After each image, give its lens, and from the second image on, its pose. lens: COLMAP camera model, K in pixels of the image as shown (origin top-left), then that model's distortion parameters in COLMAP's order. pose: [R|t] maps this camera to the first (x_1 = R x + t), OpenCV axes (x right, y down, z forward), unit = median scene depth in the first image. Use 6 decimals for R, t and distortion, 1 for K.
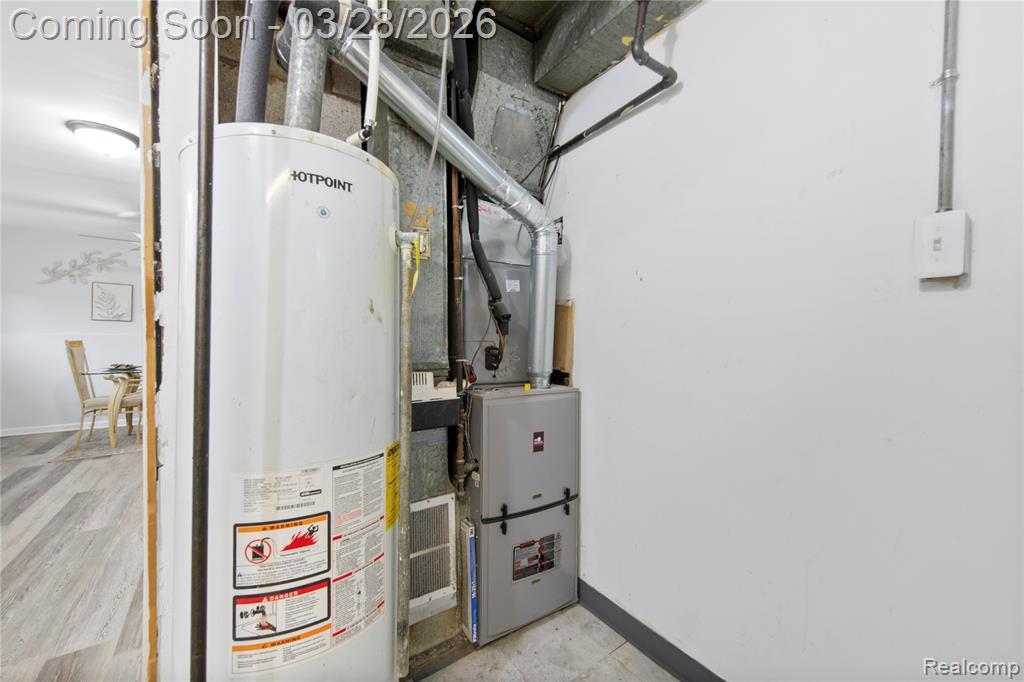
lens RADIAL K [[414.2, 0, 513.9], [0, 414.2, 345.2], [0, 0, 1]] dist [-0.000850, -0.000069]
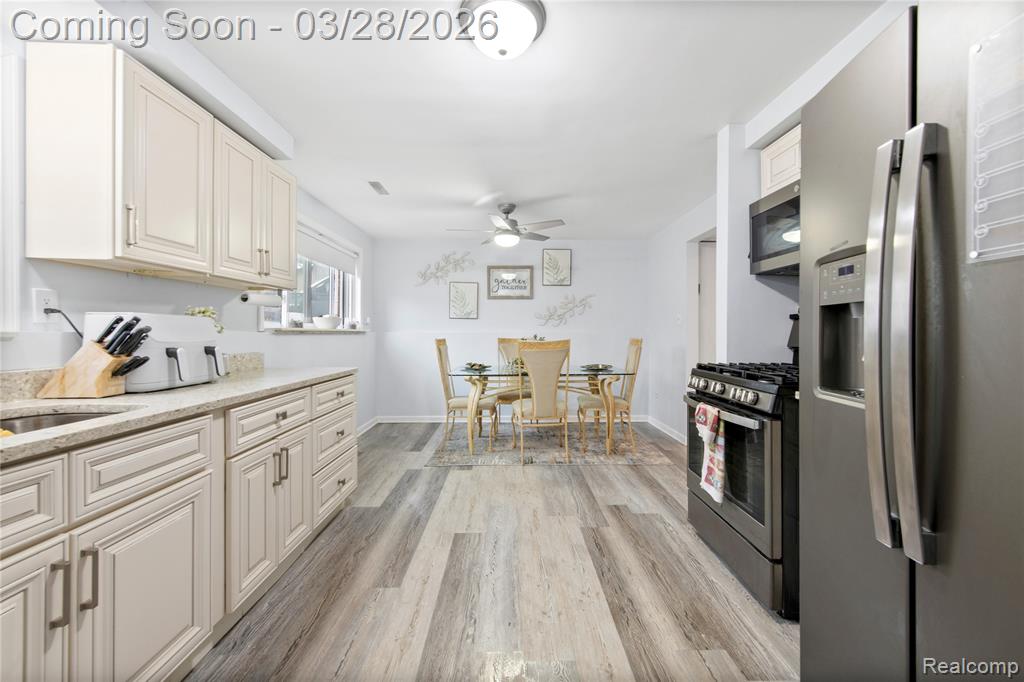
lens RADIAL K [[405.0, 0, 511.3], [0, 405.0, 337.0], [0, 0, 1]] dist [0.000755, -0.000169]
pose [[0.821519, 0.002813, -0.570174, -0.357095], [-0.000959, 0.999993, 0.003552, -0.019634], [0.570180, -0.002372, 0.821516, 0.285970]]
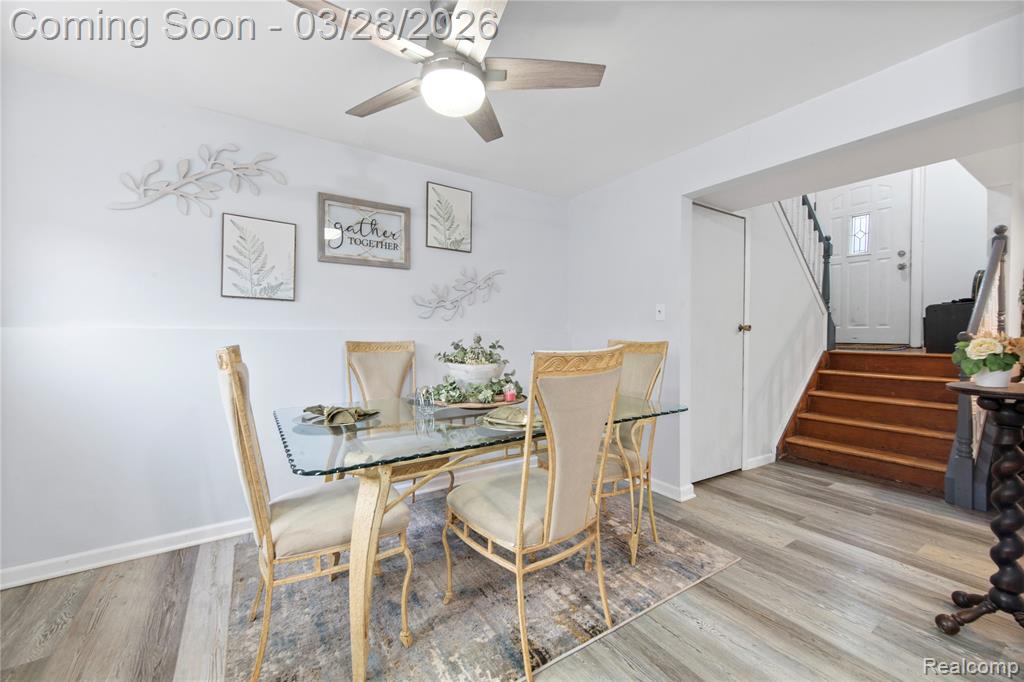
lens RADIAL K [[405.0, 0, 511.3], [0, 405.0, 337.0], [0, 0, 1]] dist [0.000755, -0.000169]
pose [[0.999574, 0.001777, -0.029132, -0.808207], [-0.001674, 0.999992, 0.003555, -0.021139], [0.029138, -0.003504, 0.999569, 0.661090]]
